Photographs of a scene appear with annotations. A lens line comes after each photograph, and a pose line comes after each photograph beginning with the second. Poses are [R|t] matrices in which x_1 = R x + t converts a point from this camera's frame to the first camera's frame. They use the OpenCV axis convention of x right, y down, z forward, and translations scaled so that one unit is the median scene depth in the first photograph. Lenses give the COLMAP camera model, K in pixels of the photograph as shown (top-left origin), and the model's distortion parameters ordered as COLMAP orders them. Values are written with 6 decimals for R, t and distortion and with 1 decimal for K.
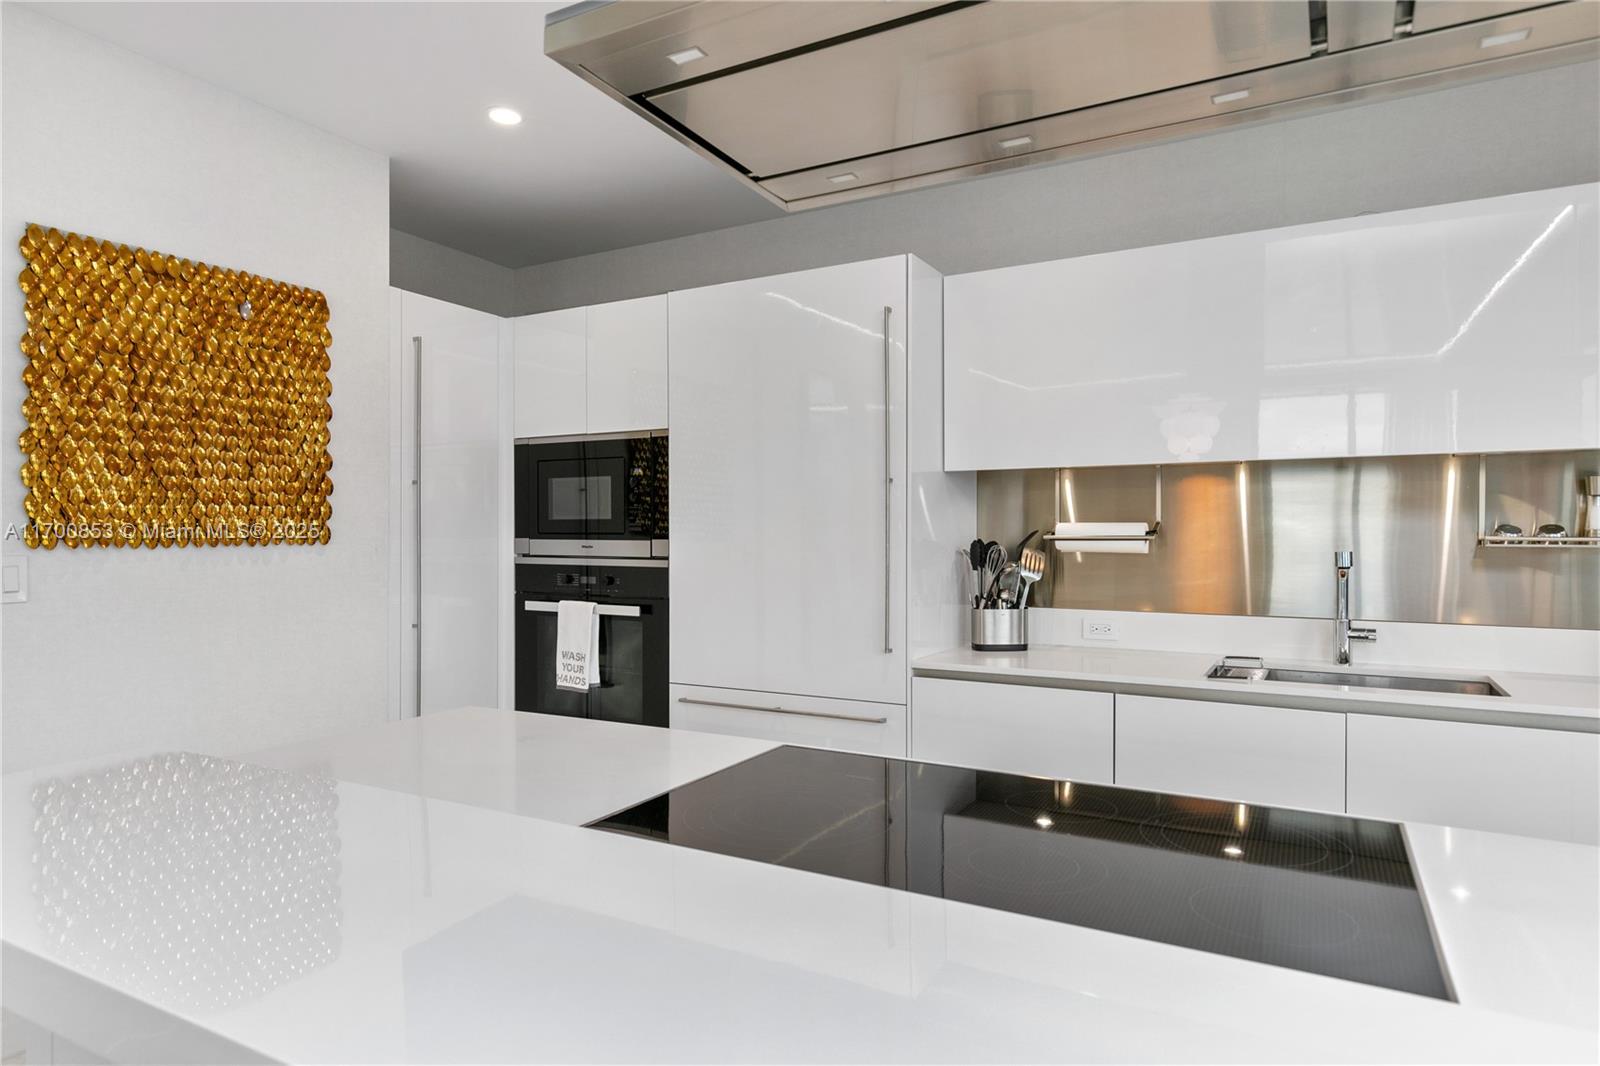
lens RADIAL K [[960.8, 0, 797.8], [0, 960.8, 531.5], [0, 0, 1]] dist [0.030846, -0.014578]
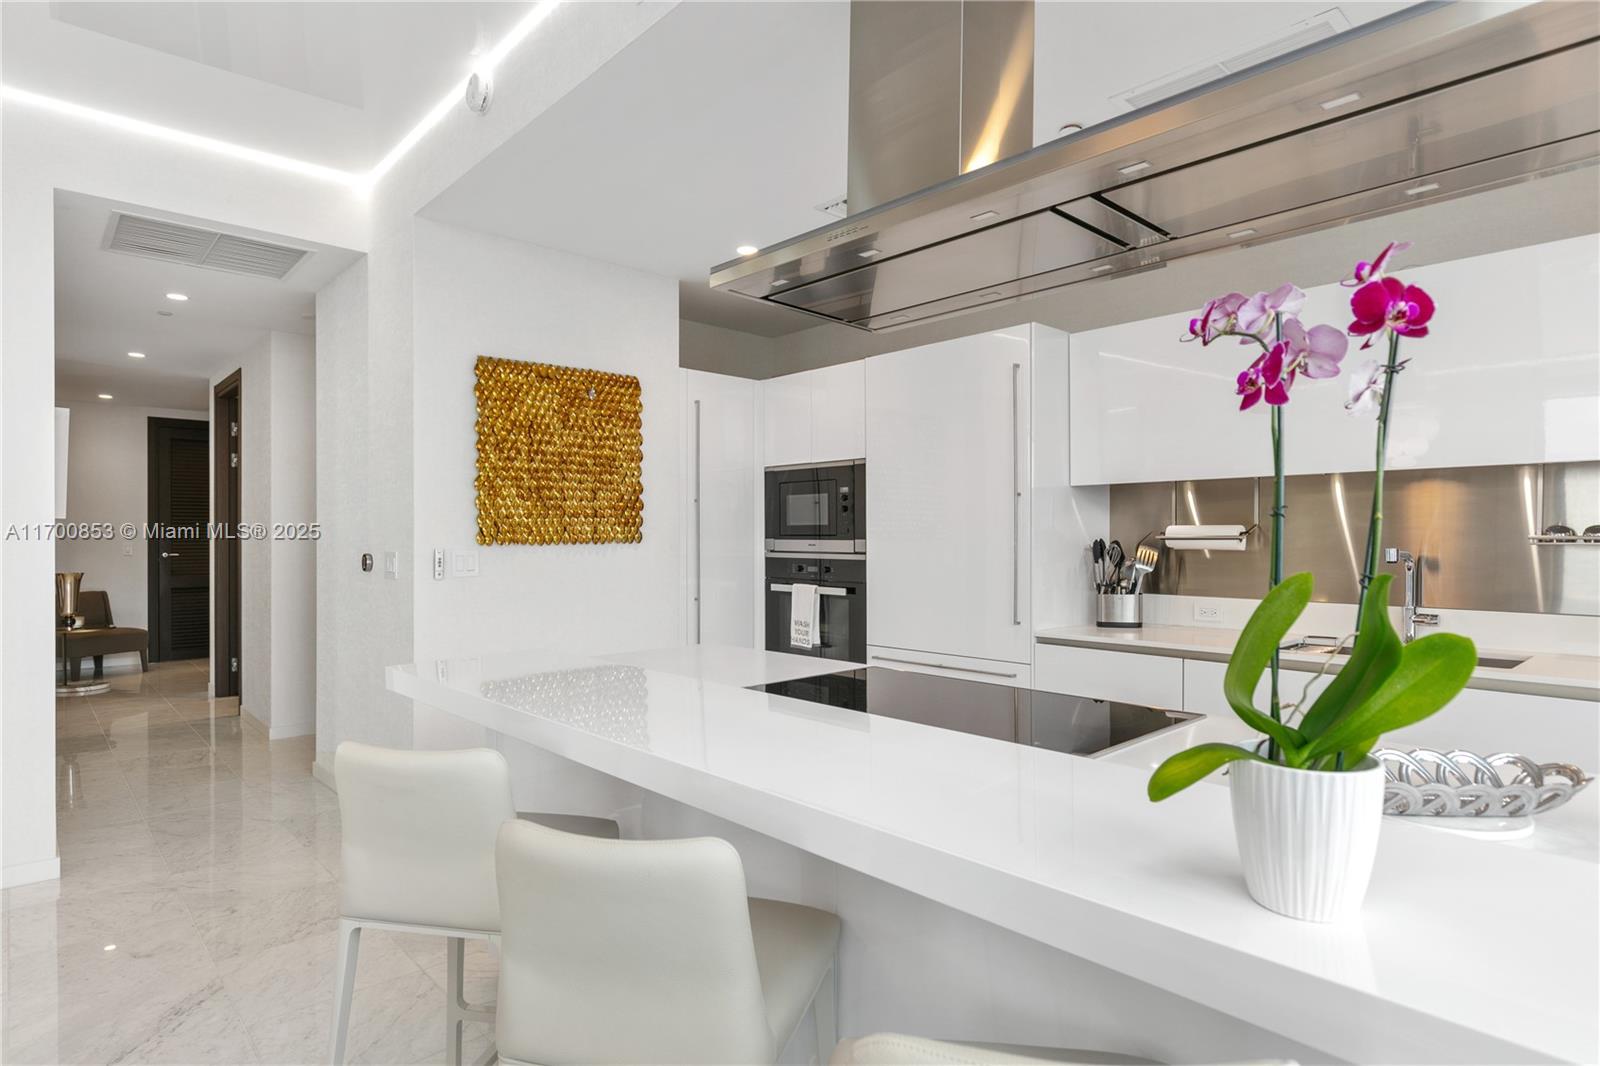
lens RADIAL K [[874.4, 0, 799.1], [0, 874.4, 540.7], [0, 0, 1]] dist [-0.001346, -0.000794]
pose [[0.952968, -0.000951, -0.303068, 0.170018], [0.003421, 0.999965, 0.007619, 0.000142], [0.303050, -0.008297, 0.952938, -0.235839]]
